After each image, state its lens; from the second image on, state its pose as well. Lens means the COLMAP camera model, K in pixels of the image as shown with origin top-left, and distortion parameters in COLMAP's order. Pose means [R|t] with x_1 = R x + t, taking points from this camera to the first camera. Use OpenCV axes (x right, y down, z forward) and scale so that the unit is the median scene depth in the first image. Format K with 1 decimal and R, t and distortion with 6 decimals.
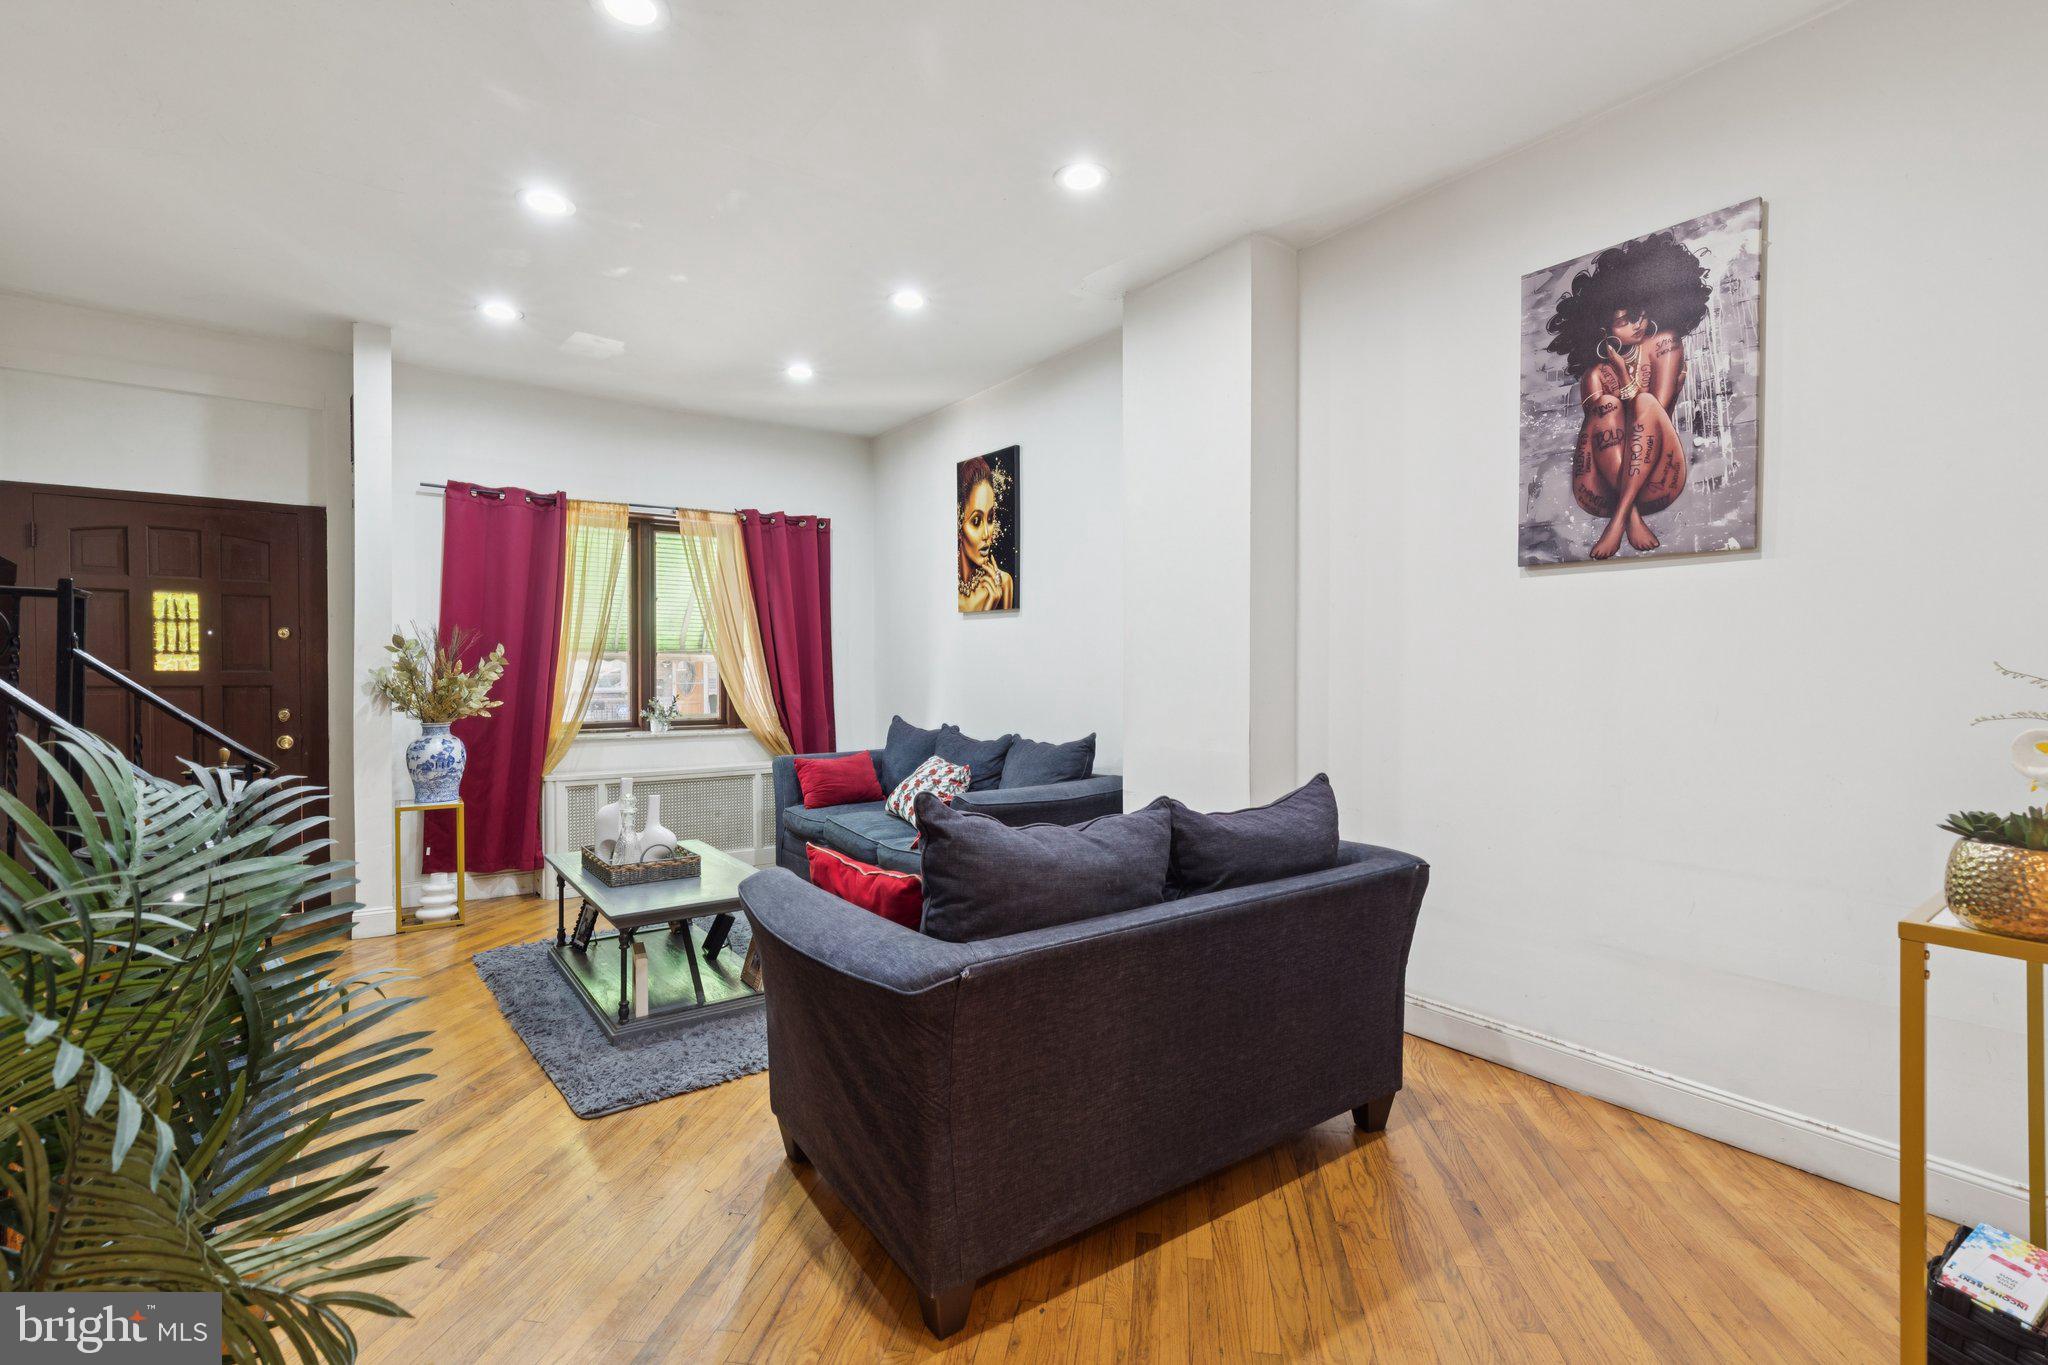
lens RADIAL K [[919.5, 0, 1027.0], [0, 919.5, 684.4], [0, 0, 1]] dist [0.008360, -0.001249]
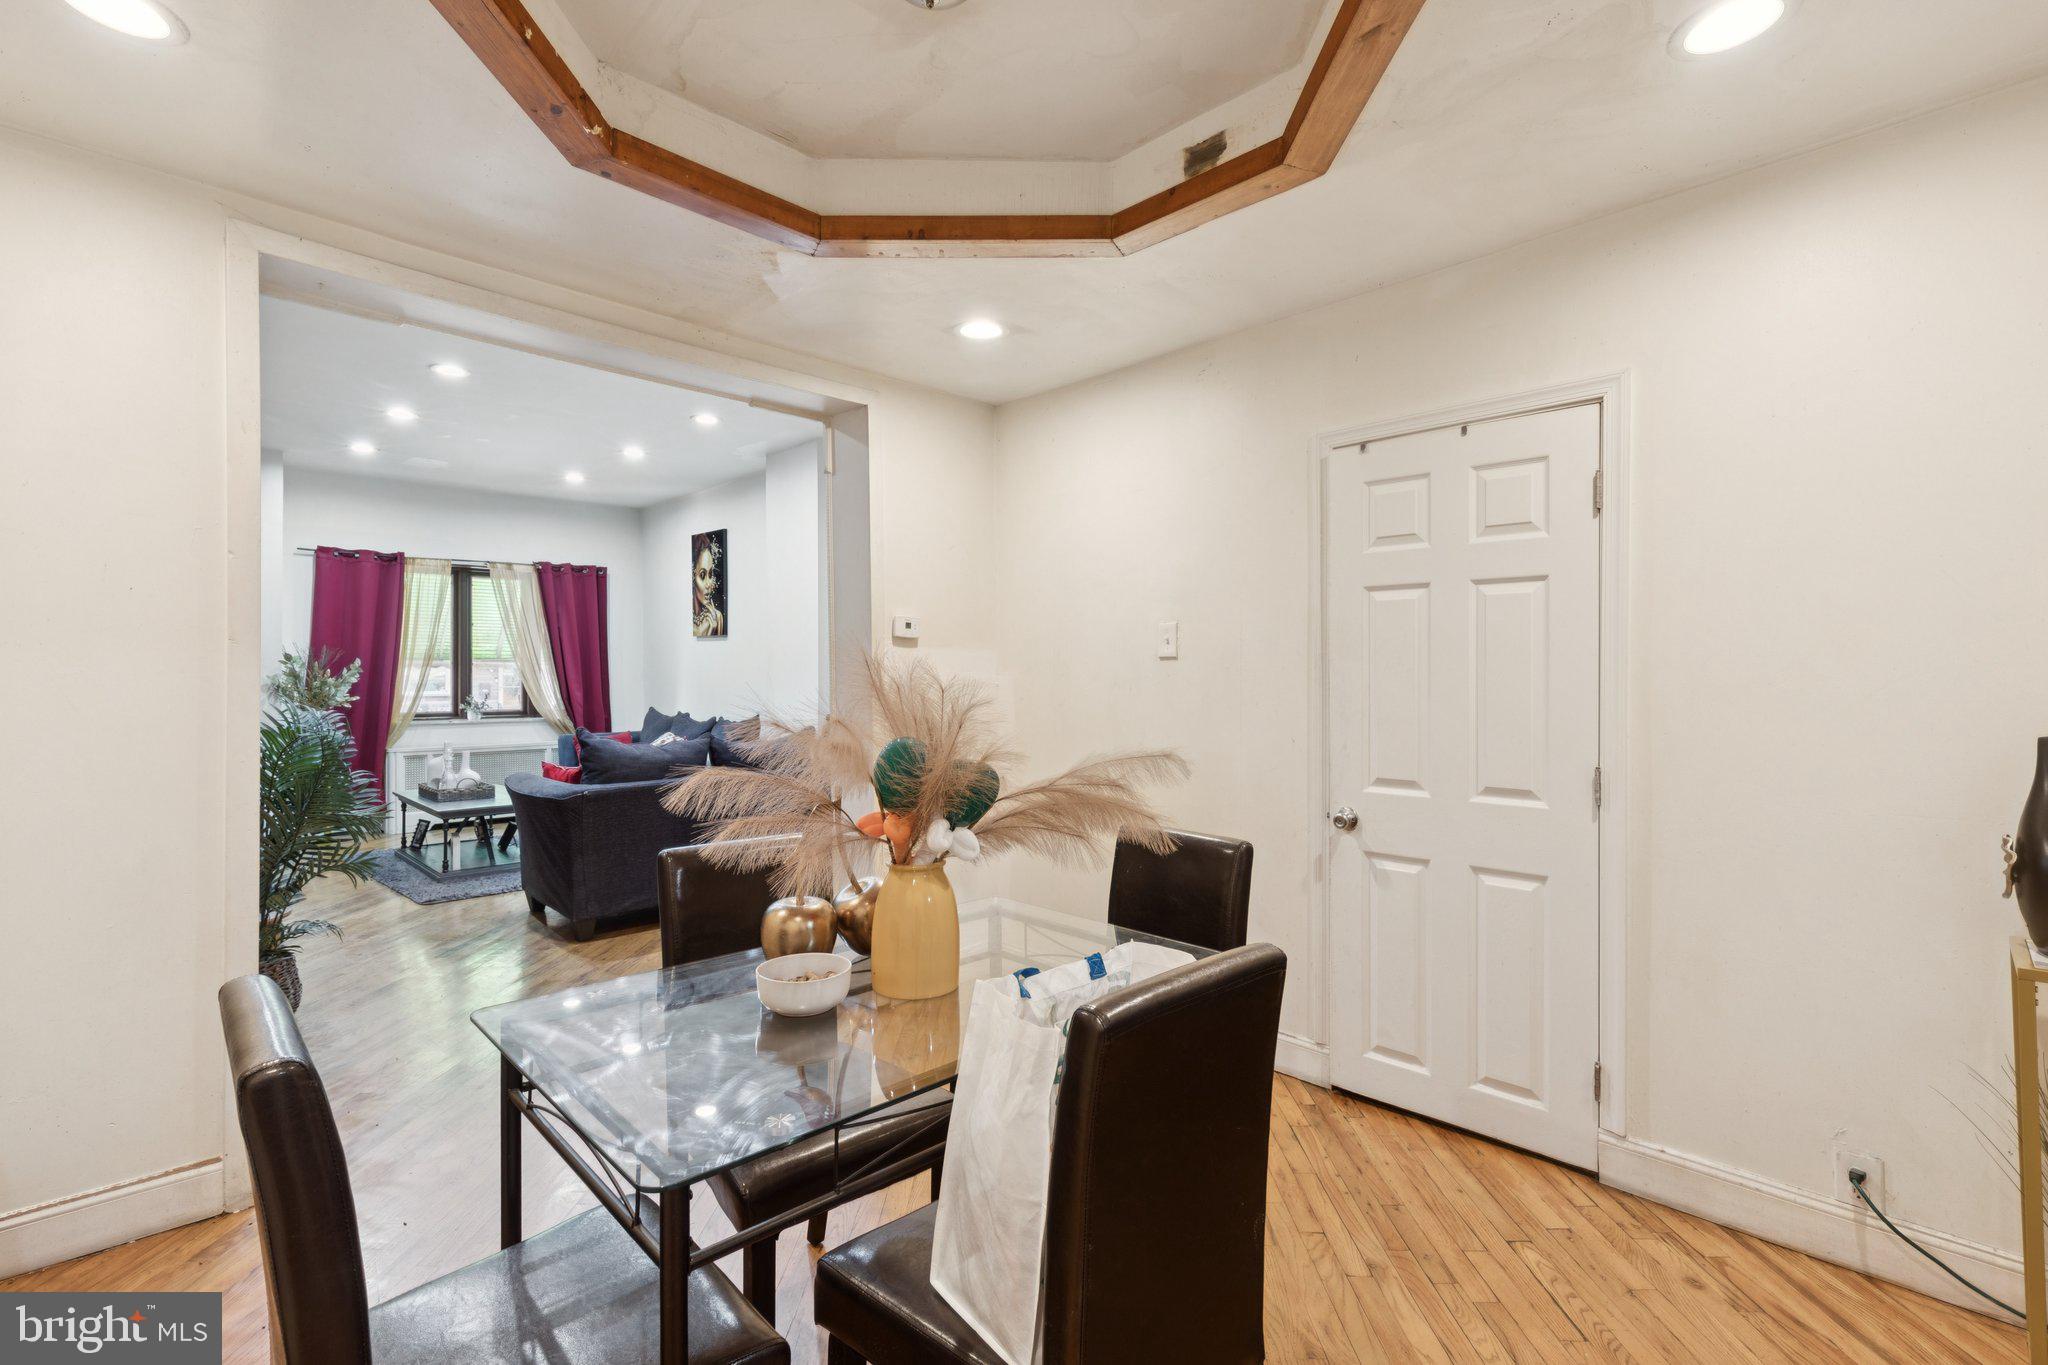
lens RADIAL K [[919.5, 0, 1020.6], [0, 919.5, 676.0], [0, 0, 1]] dist [0.008360, -0.001249]
pose [[0.989928, -0.000769, 0.141572, 0.247398], [0.002606, 0.999915, -0.012789, 0.005956], [-0.141550, 0.013029, 0.989845, -0.558059]]
